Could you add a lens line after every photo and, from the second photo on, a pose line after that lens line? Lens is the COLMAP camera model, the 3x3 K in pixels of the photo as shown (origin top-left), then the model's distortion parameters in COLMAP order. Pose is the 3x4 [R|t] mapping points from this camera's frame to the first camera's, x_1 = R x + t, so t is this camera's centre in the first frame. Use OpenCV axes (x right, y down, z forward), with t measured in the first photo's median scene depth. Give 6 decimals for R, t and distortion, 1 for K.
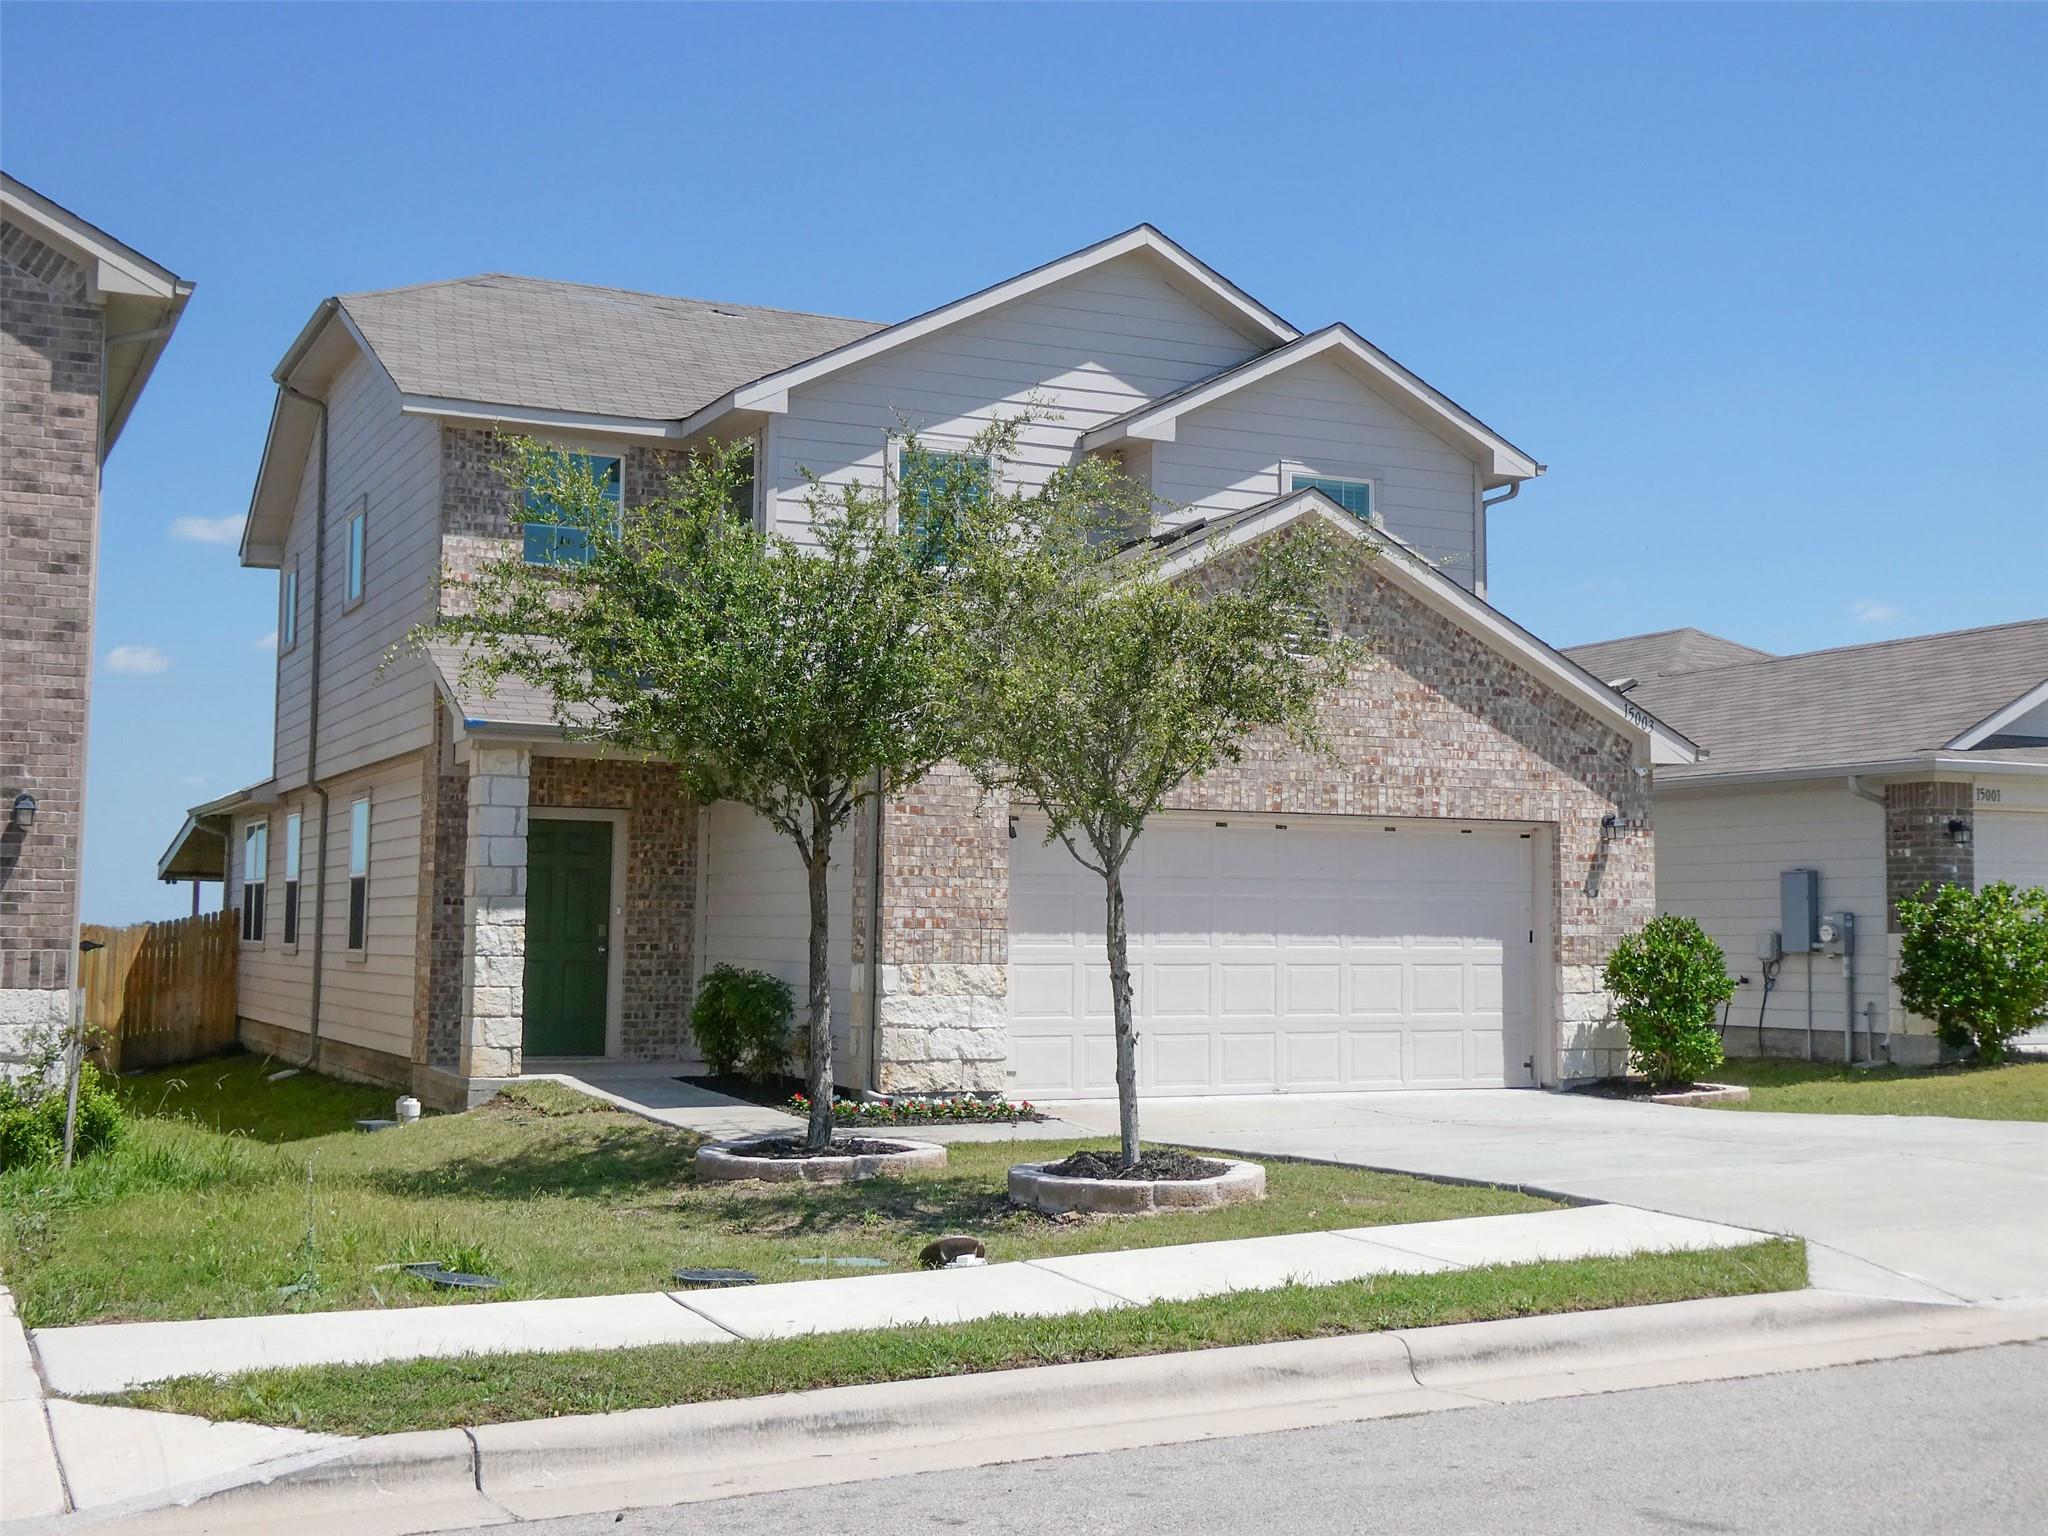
lens RADIAL K [[2314.9, 0, 1026.7], [0, 2314.9, 751.3], [0, 0, 1]] dist [0.008515, 0.000000]
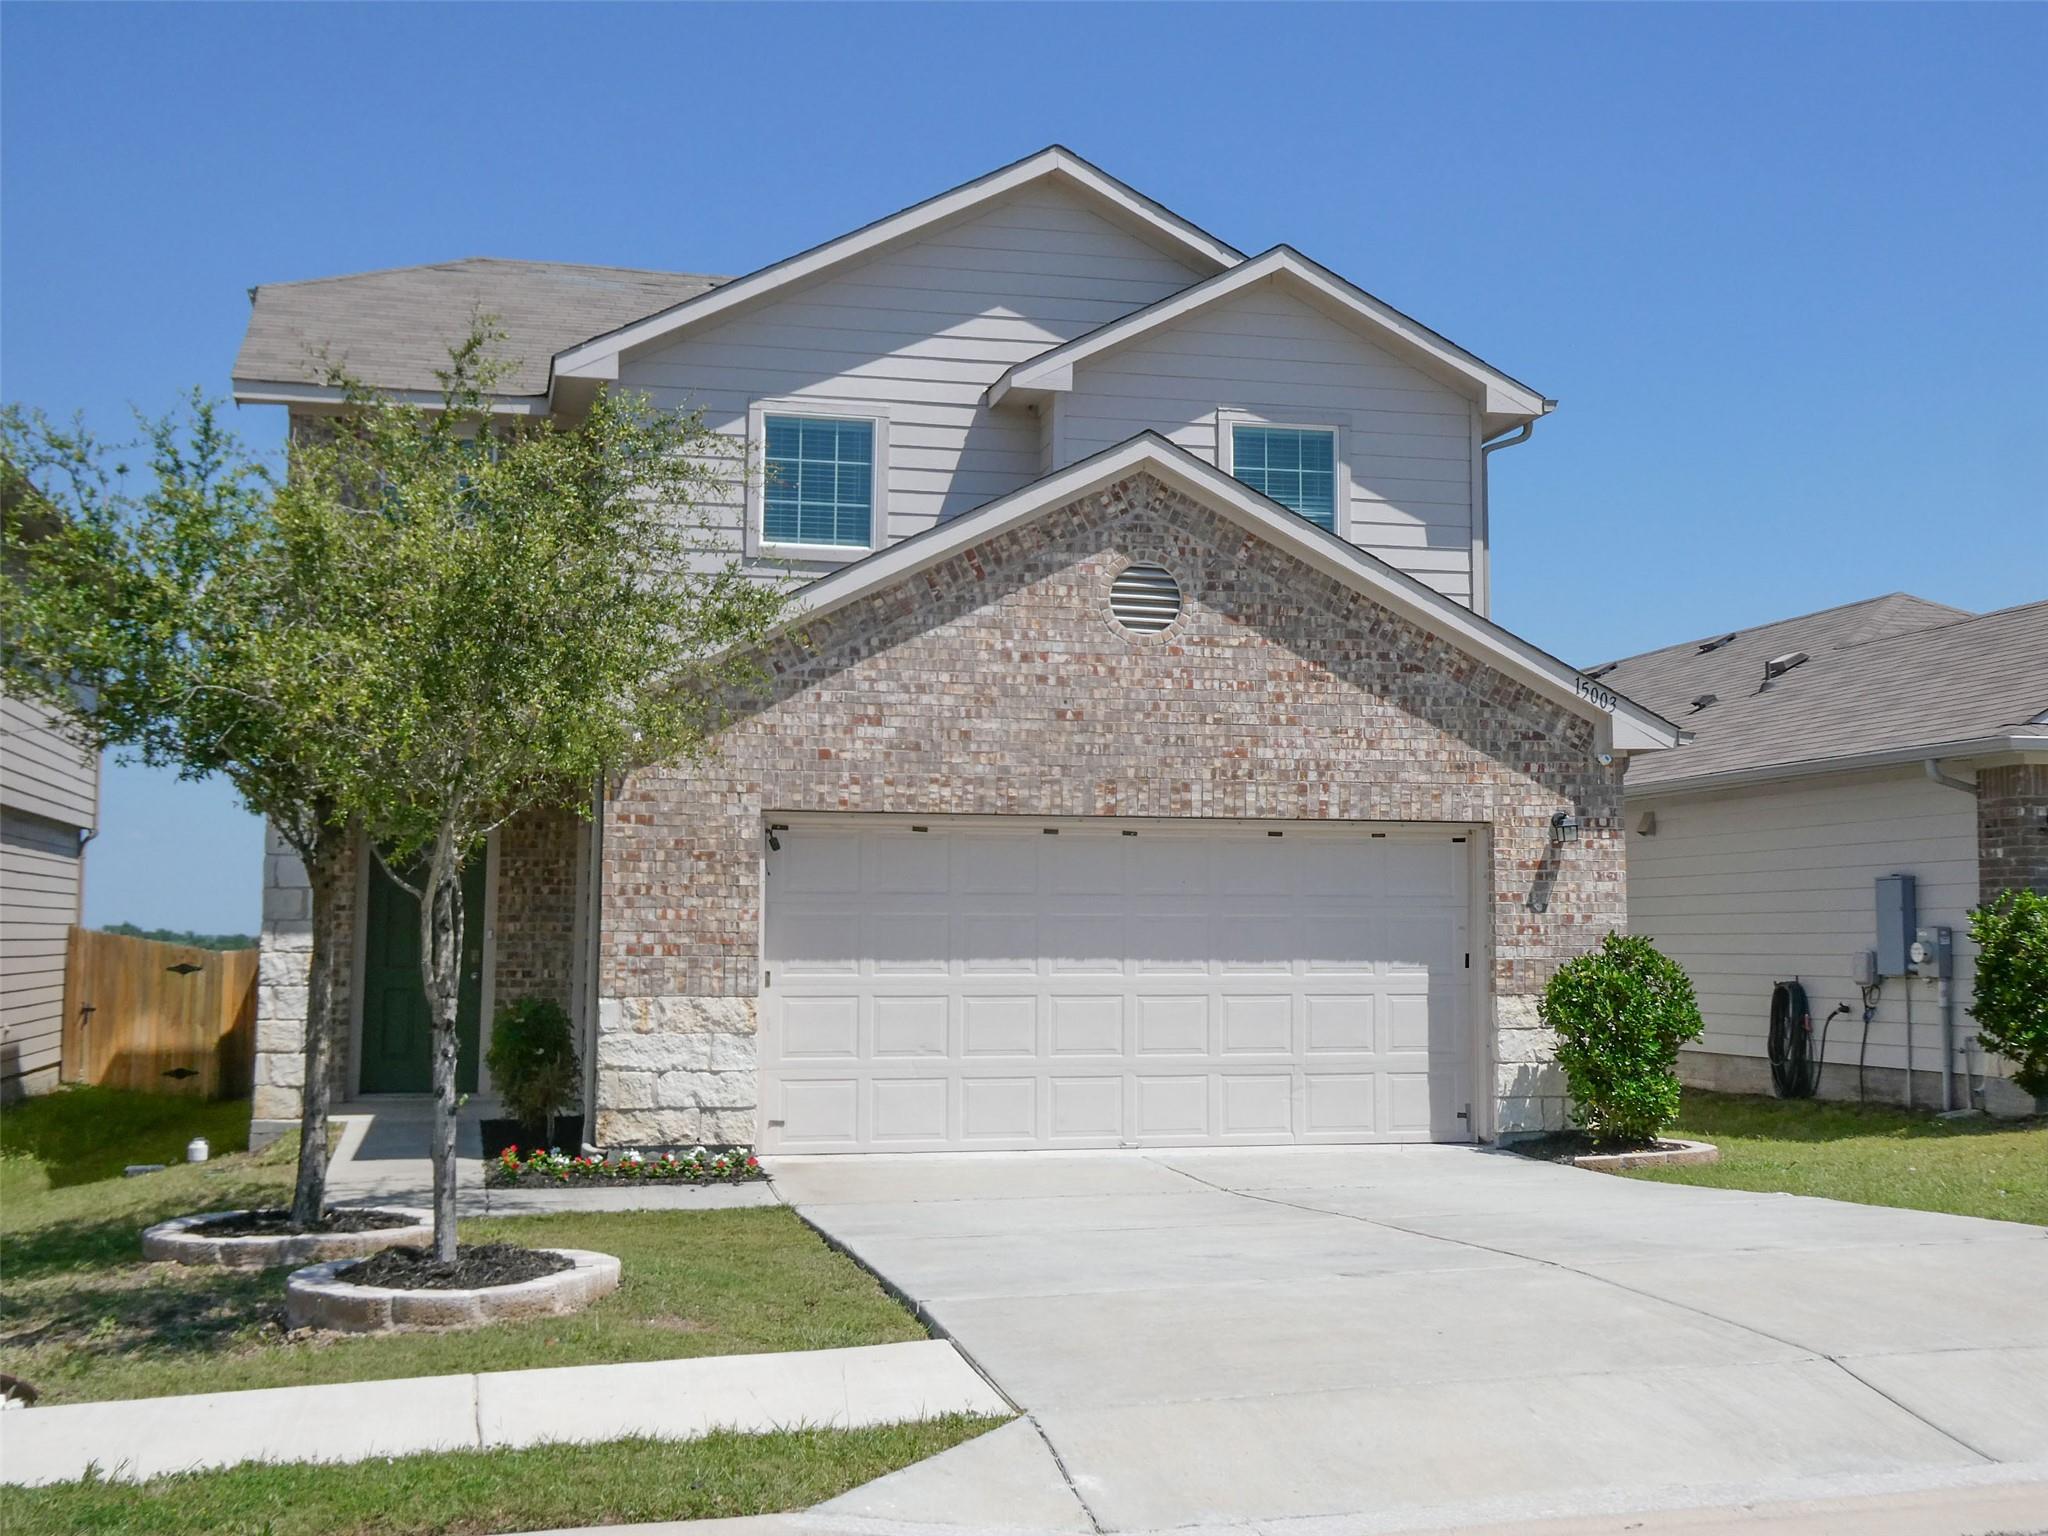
lens RADIAL K [[2314.9, 0, 1079.9], [0, 2314.9, 753.6], [0, 0, 1]] dist [0.008515, 0.000000]
pose [[0.980285, -0.020649, -0.196506, 0.251601], [0.020030, 0.999786, -0.005137, 0.007410], [0.196570, 0.001099, 0.980489, 0.159881]]
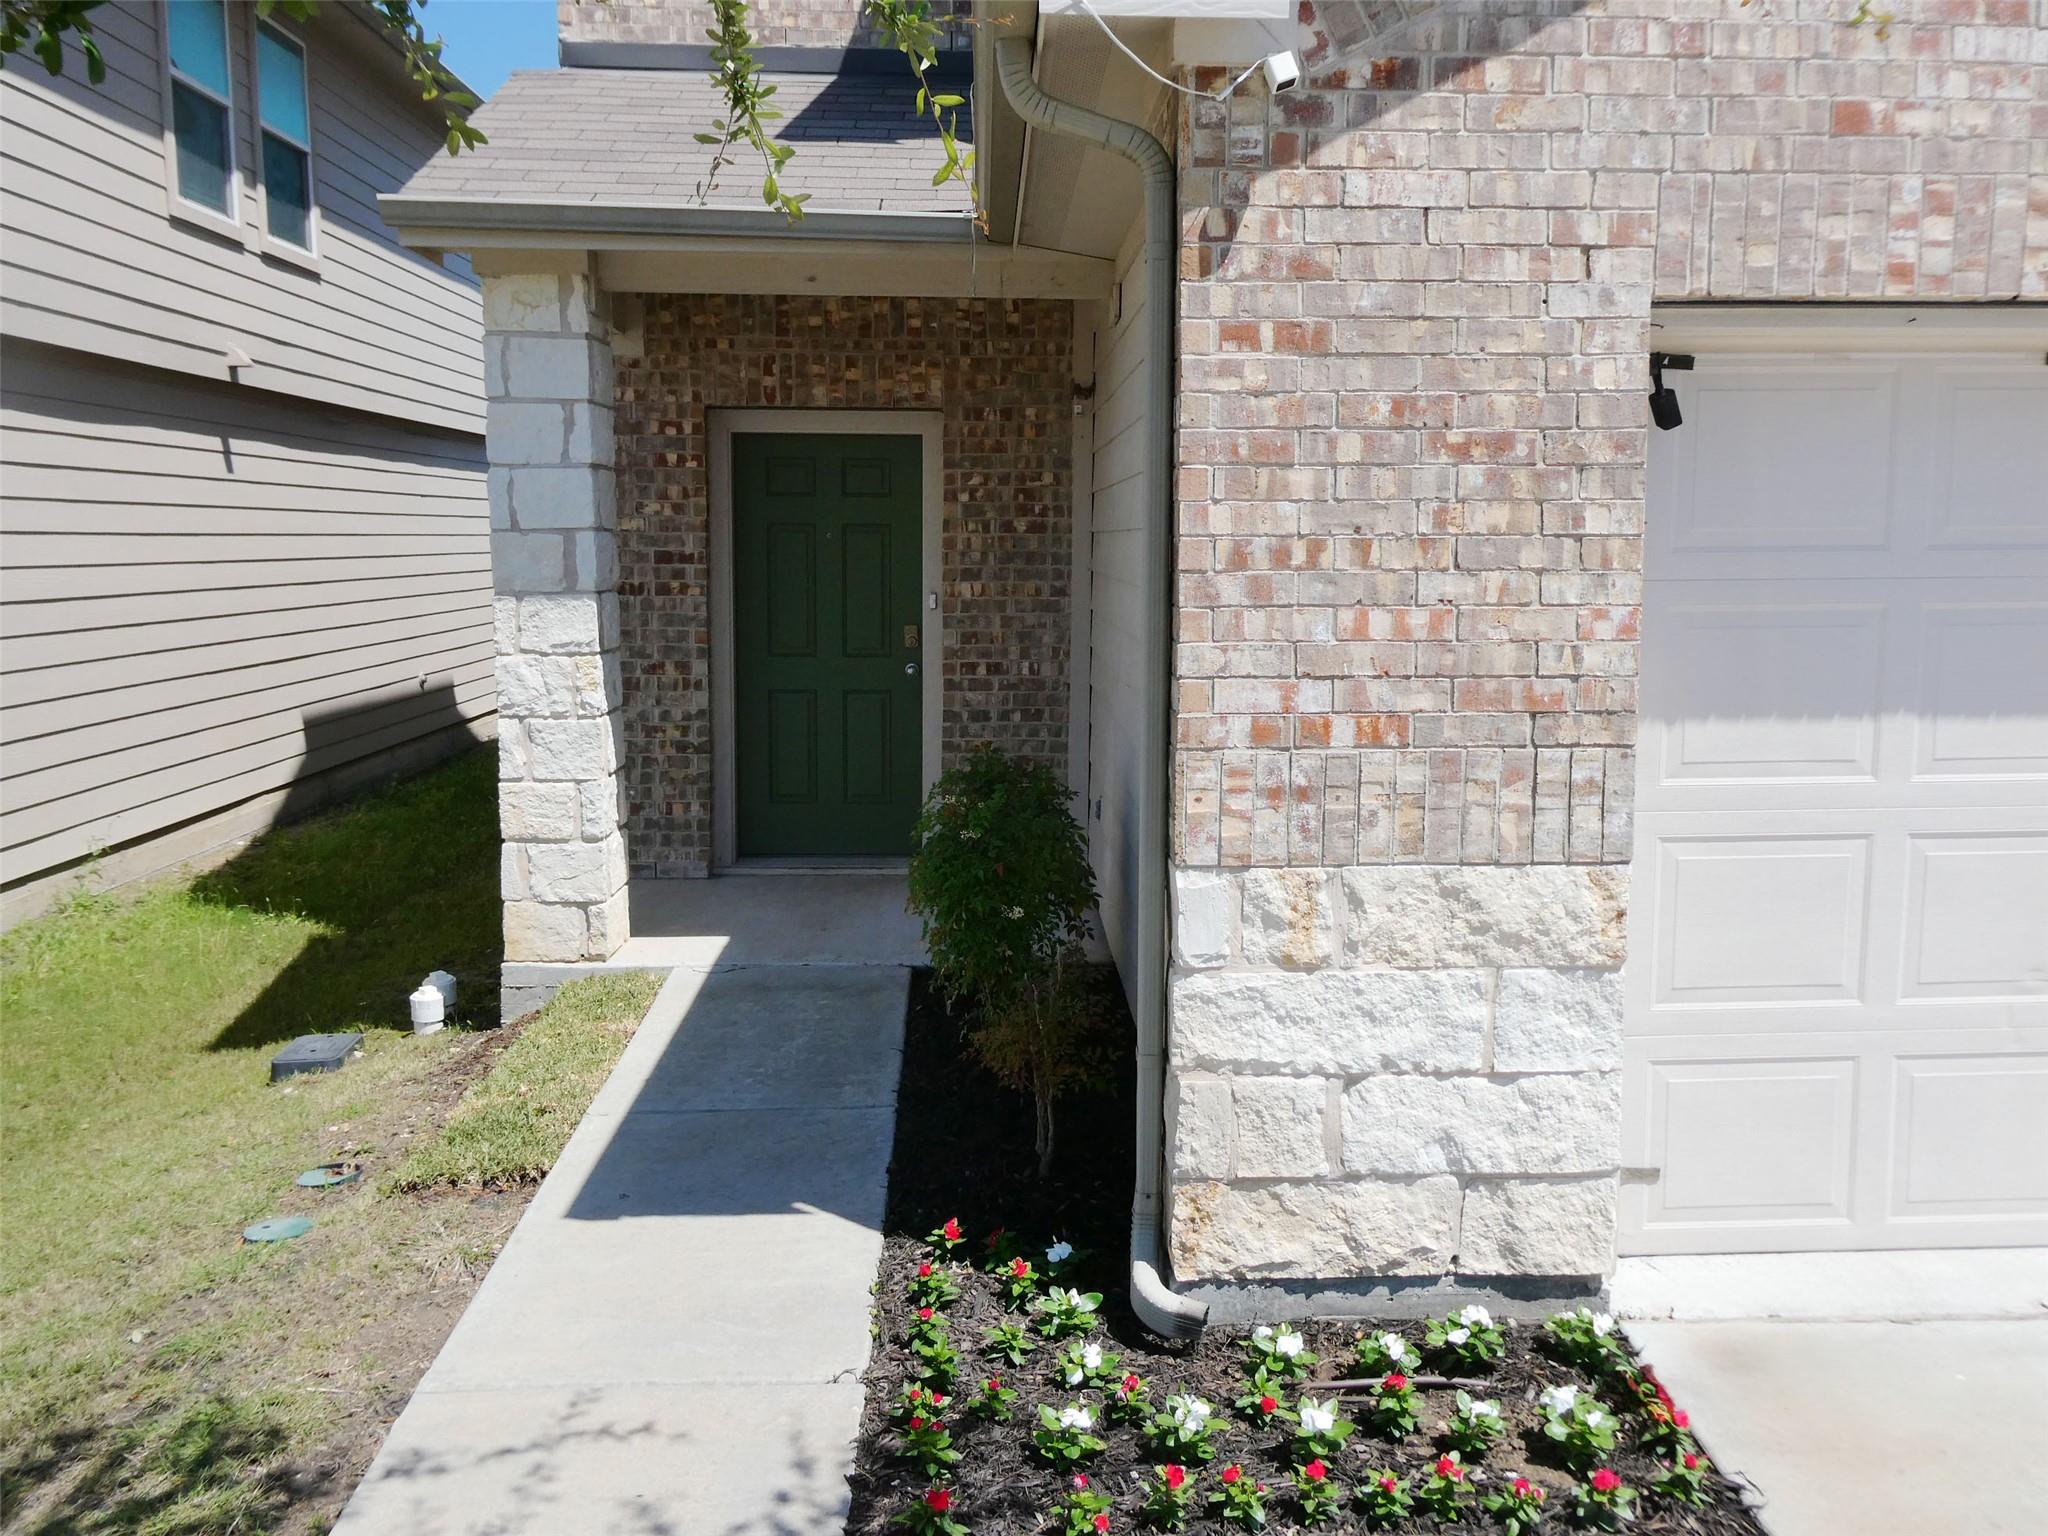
lens RADIAL K [[1652.2, 0, 1086.1], [0, 1652.2, 737.6], [0, 0, 1]] dist [0.038071, 0.001508]
pose [[0.924784, 0.036550, -0.378734, 0.006228], [0.039016, 0.981020, 0.189942, 0.030124], [0.378488, -0.190432, 0.905805, 0.705498]]
